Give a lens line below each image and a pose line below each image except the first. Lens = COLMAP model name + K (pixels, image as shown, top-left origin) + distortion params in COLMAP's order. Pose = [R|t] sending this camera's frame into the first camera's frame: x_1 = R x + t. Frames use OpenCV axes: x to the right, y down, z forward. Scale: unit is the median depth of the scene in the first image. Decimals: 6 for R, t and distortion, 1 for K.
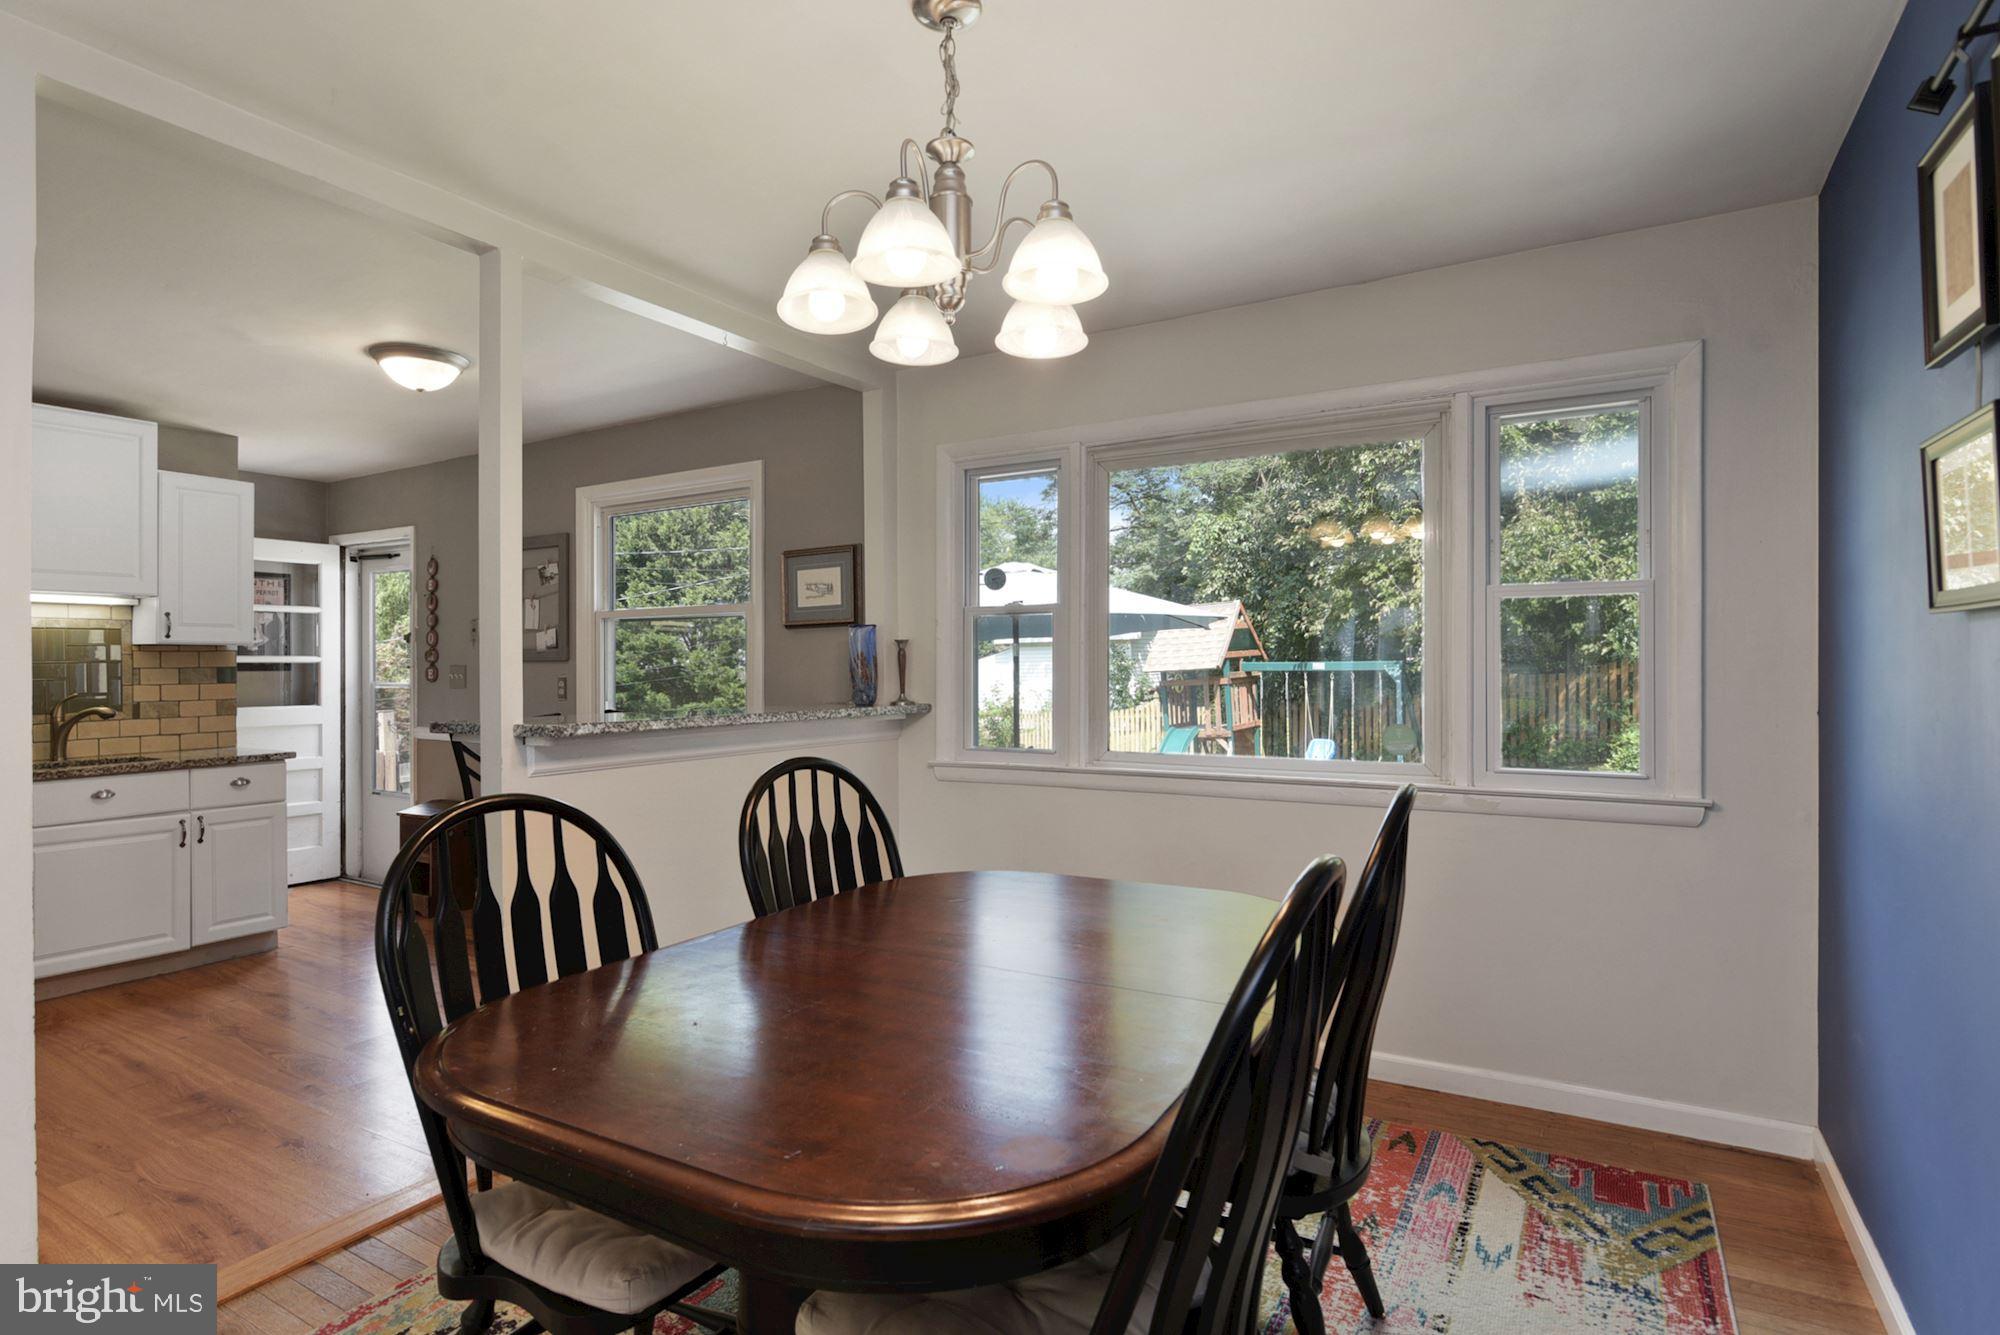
lens RADIAL K [[1037.4, 0, 1000.0], [0, 1037.4, 667.5], [0, 0, 1]] dist [-0.027522, -0.001904]
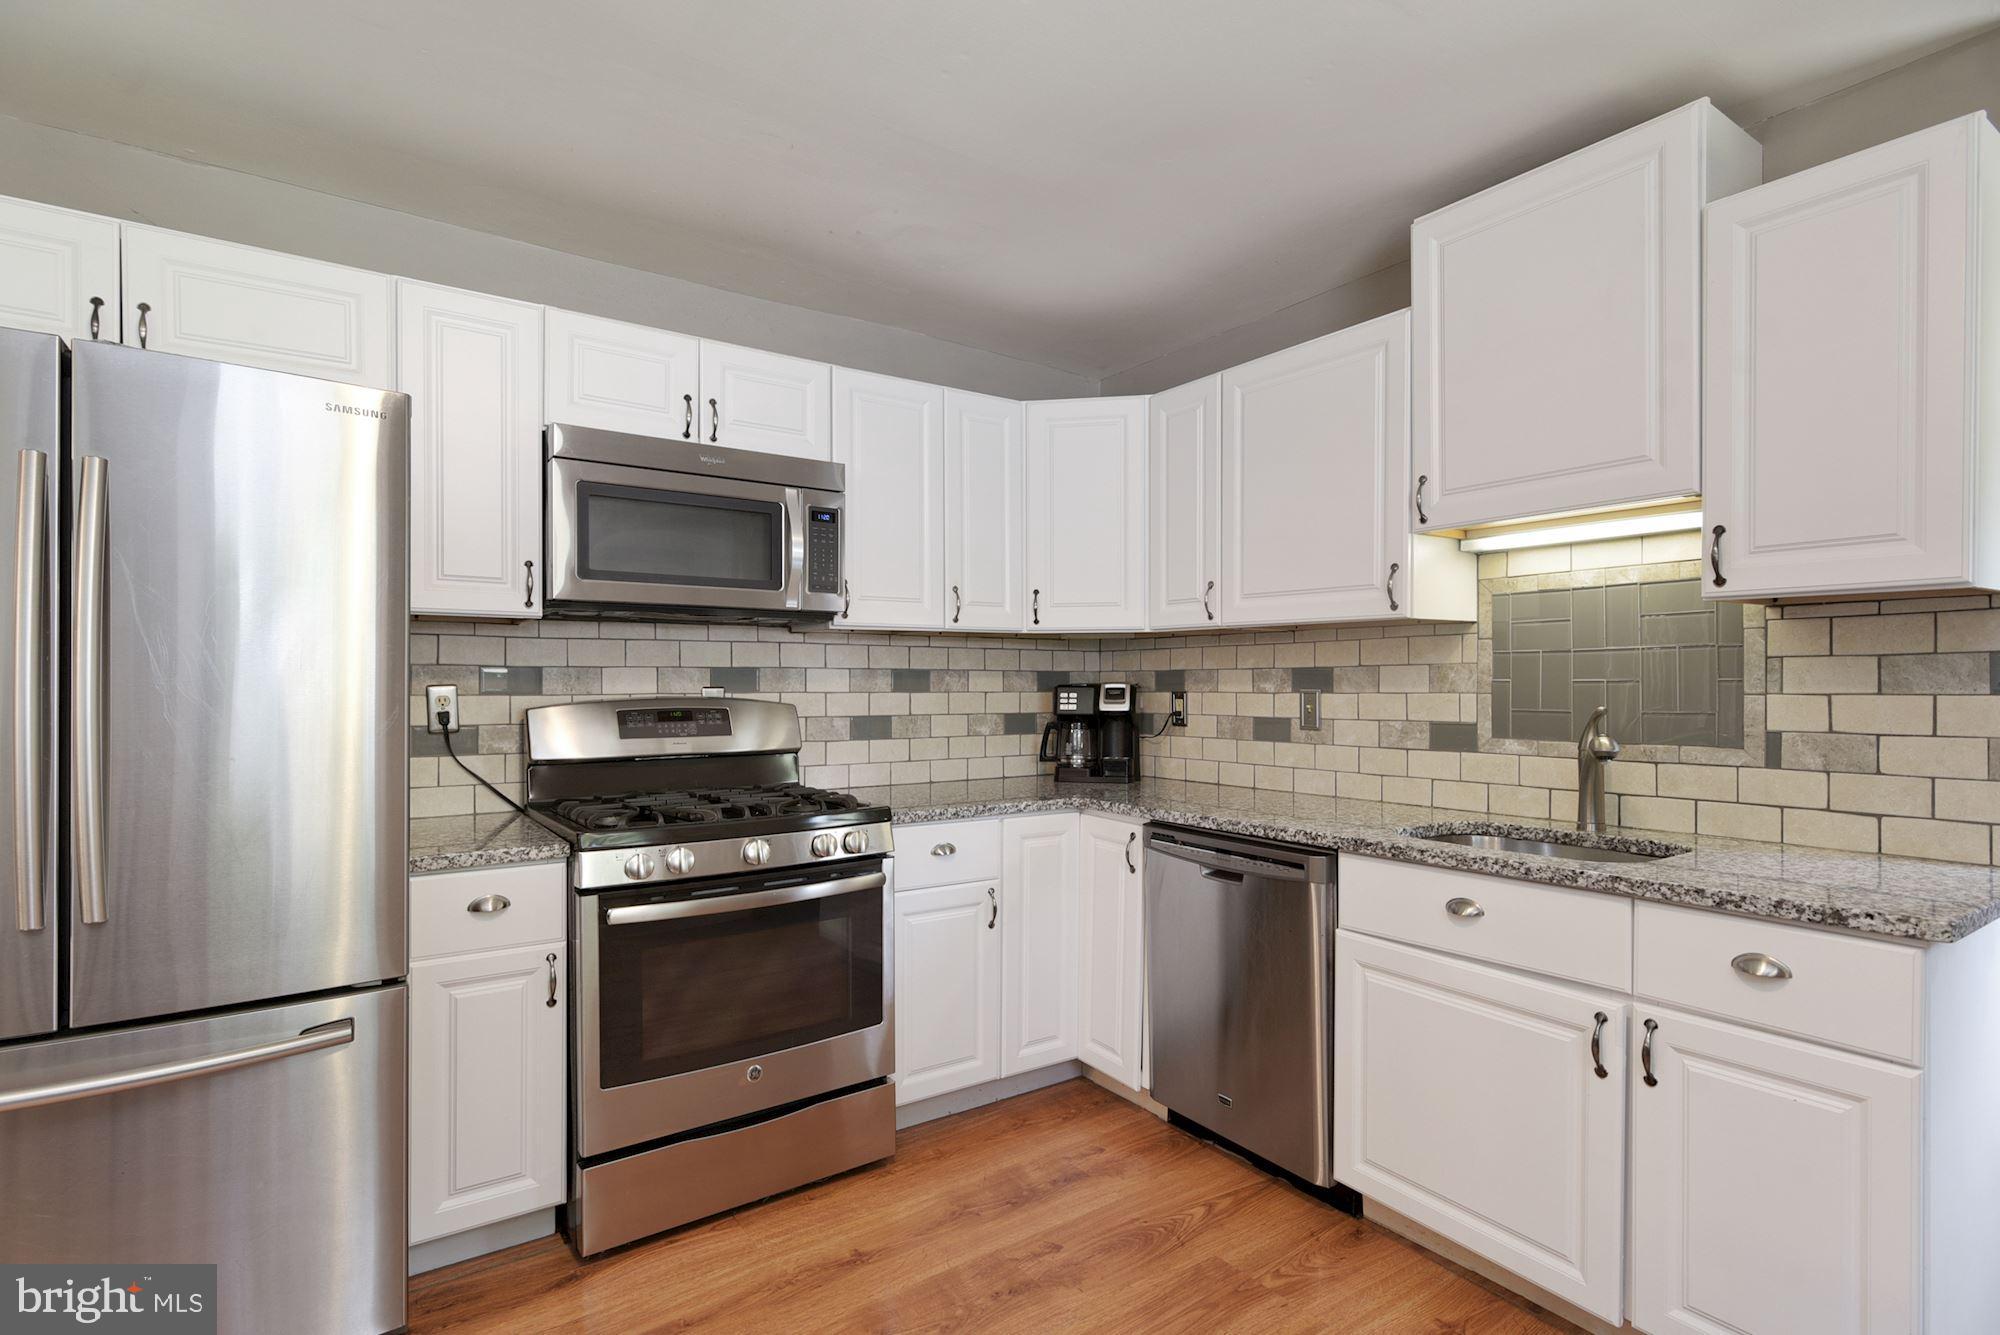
lens RADIAL K [[978.6, 0, 1001.8], [0, 978.6, 691.9], [0, 0, 1]] dist [0.003653, 0.000678]
pose [[-0.405582, 0.016990, -0.913901, -0.312164], [0.003270, 0.999848, 0.017137, 0.007712], [0.914053, 0.003962, -0.405575, 0.882307]]
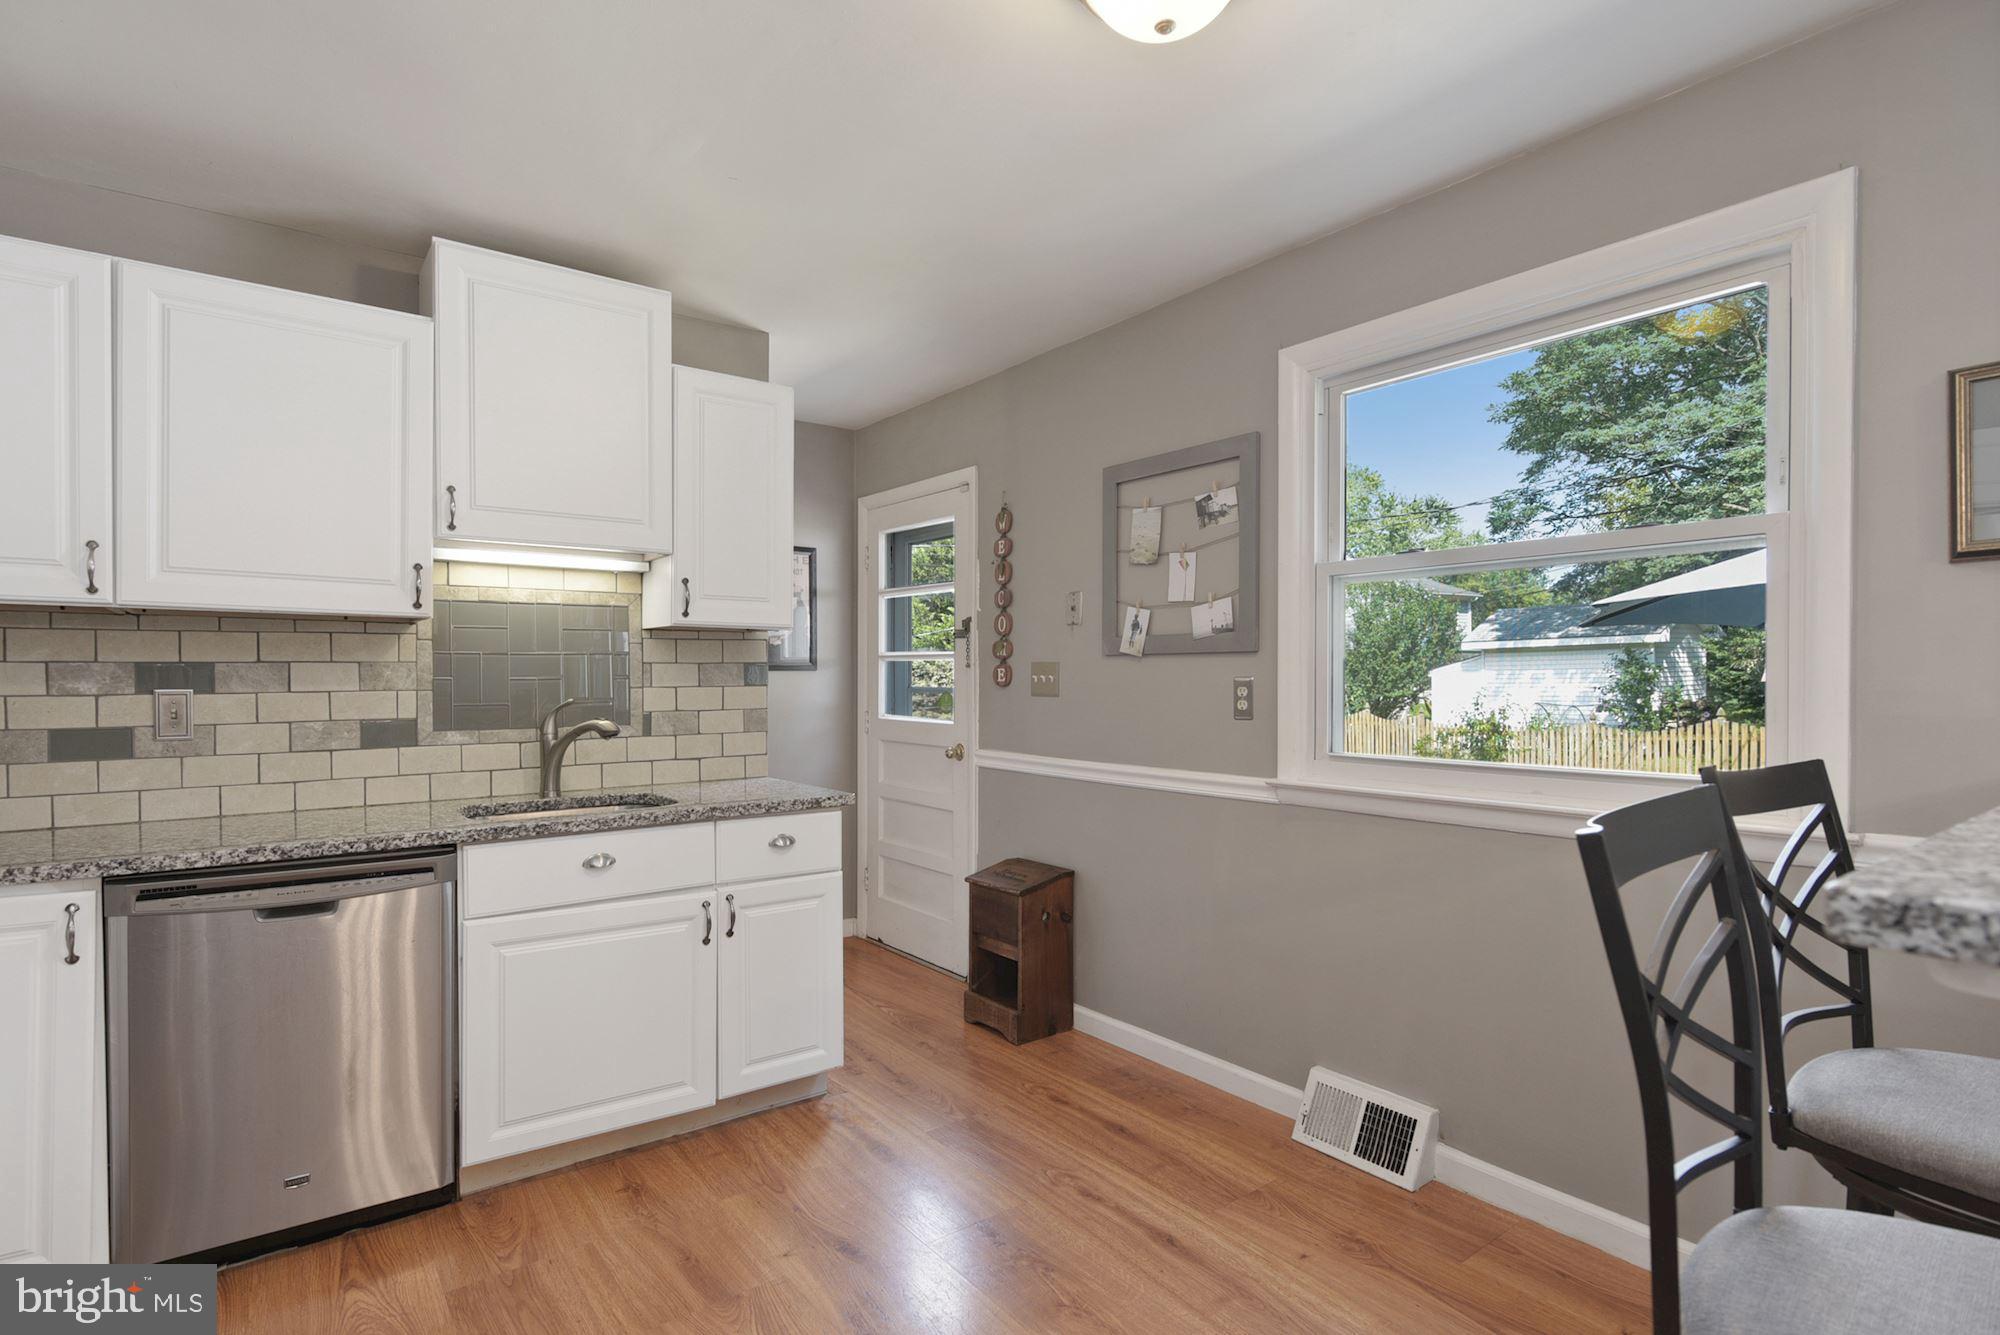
lens RADIAL K [[984.6, 0, 988.1], [0, 984.6, 699.2], [0, 0, 1]] dist [-0.003313, -0.001175]
pose [[0.928549, 0.012512, -0.370998, -0.392655], [-0.004347, 0.999730, 0.022835, 0.009204], [0.371183, -0.019591, 0.928353, 0.472058]]
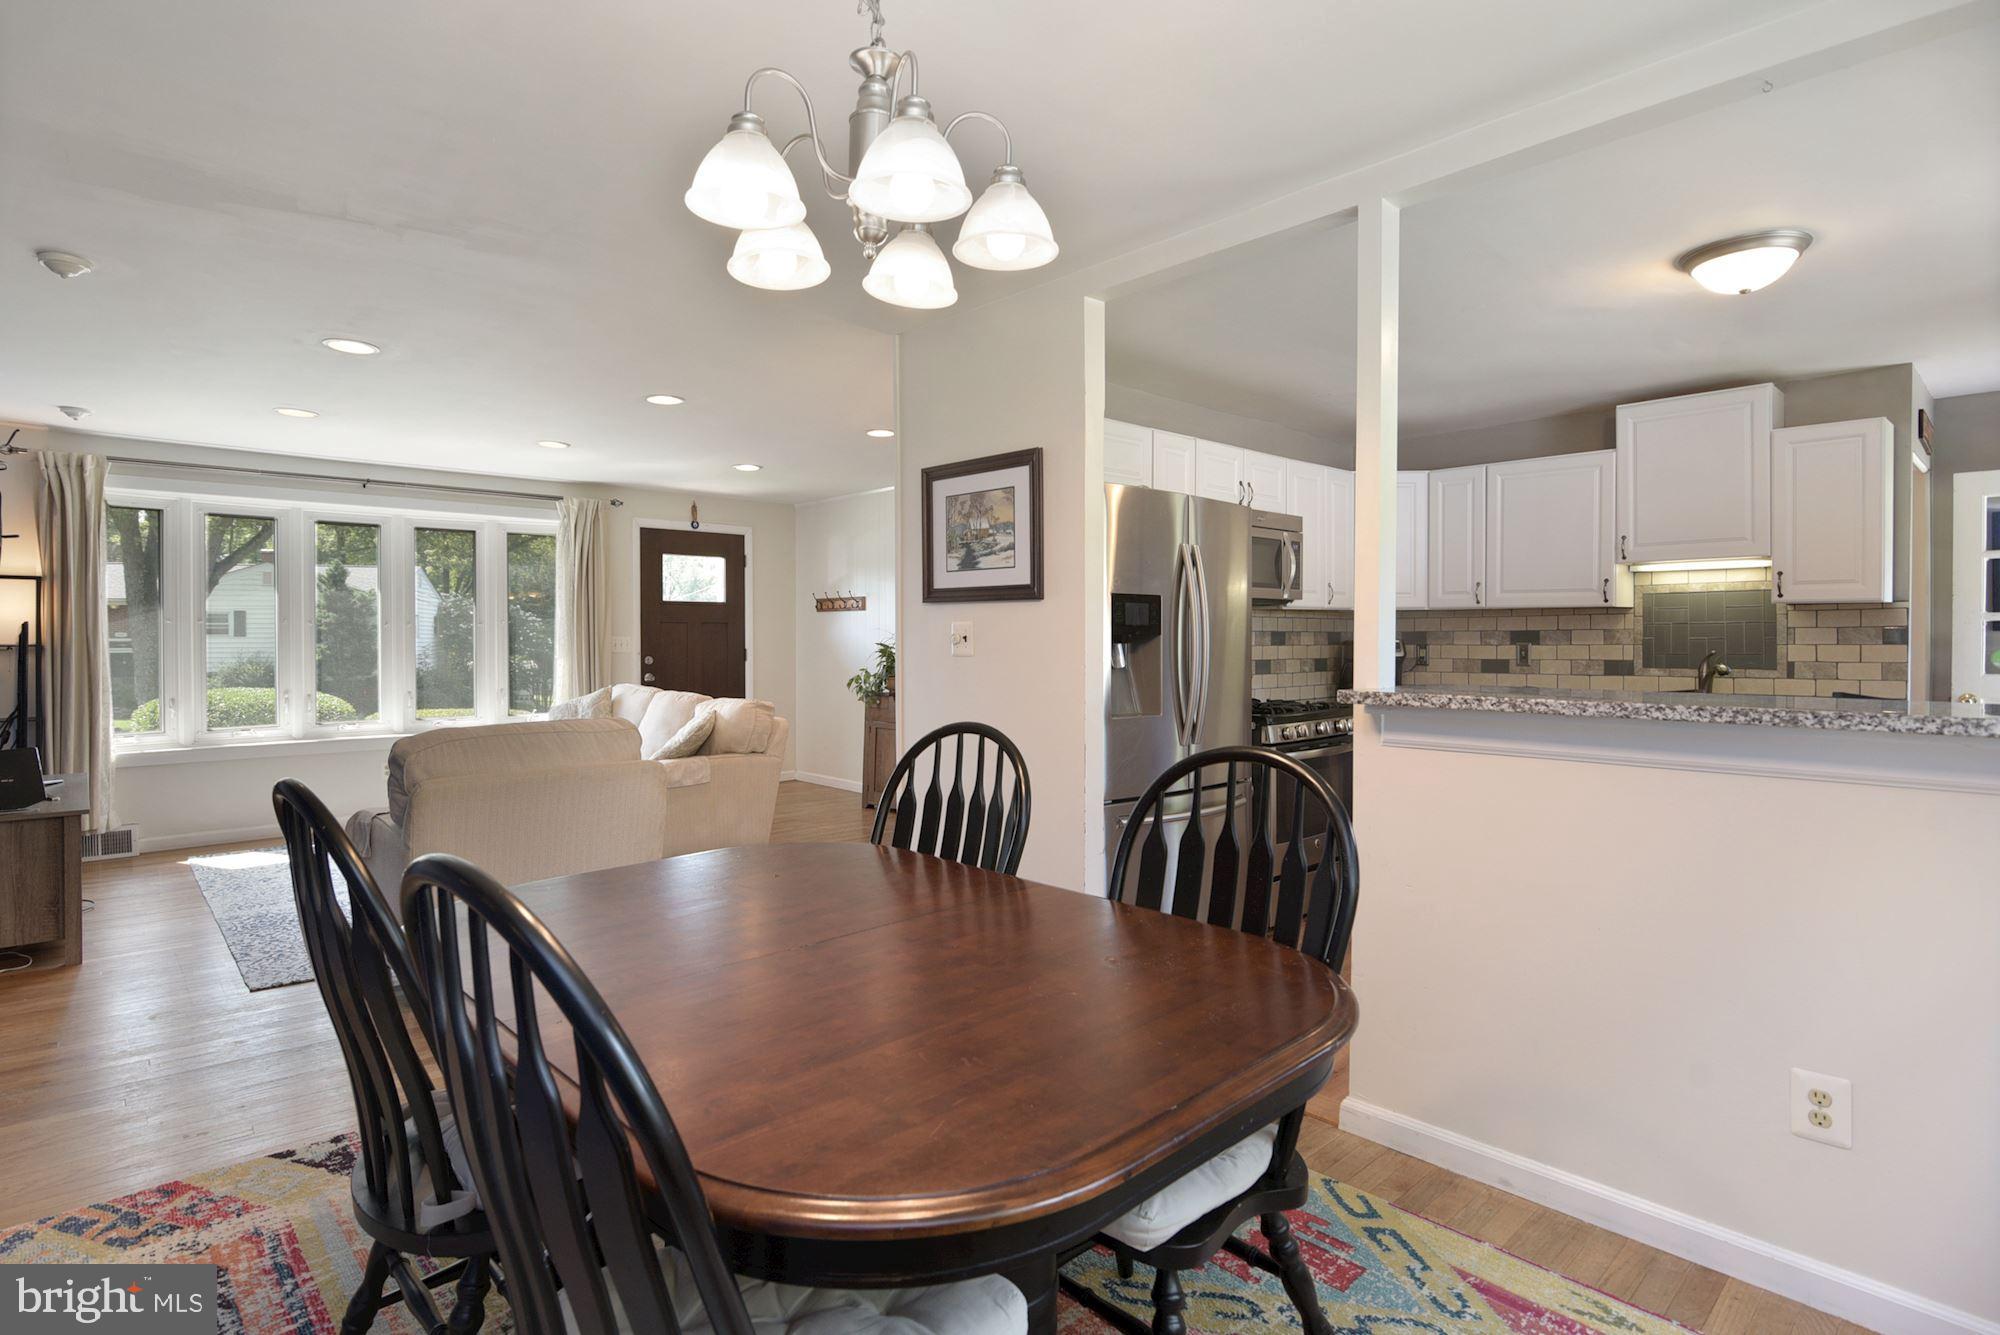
lens RADIAL K [[1003.6, 0, 1021.6], [0, 1003.6, 644.8], [0, 0, 1]] dist [-0.003245, -0.001245]
pose [[-0.262239, 0.017081, -0.964852, 0.308995], [0.003962, 0.999854, 0.016624, -0.002057], [0.964995, 0.000537, -0.262269, 0.539618]]
